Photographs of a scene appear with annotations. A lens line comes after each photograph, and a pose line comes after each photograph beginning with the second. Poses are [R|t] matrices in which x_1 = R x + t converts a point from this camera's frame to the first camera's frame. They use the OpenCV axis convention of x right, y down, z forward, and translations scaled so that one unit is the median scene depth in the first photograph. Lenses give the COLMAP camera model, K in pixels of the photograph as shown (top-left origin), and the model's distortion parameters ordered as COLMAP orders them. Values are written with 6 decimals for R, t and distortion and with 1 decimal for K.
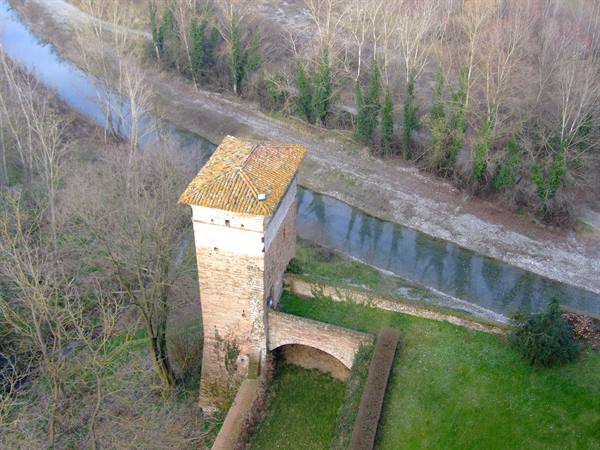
lens RADIAL K [[689.6, 0, 300.0], [0, 689.6, 225.0], [0, 0, 1]] dist [-0.077169, -0.011848]
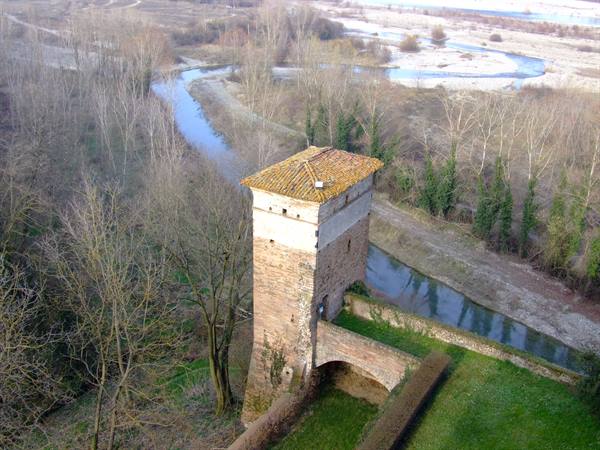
lens RADIAL K [[628.3, 0, 312.5], [0, 628.3, 224.9], [0, 0, 1]] dist [-0.060743, 0.019372]
pose [[0.968342, 0.127739, -0.214470, 0.111385], [-0.164913, 0.972330, -0.165465, 0.136383], [0.187399, 0.195596, 0.962613, 0.131945]]
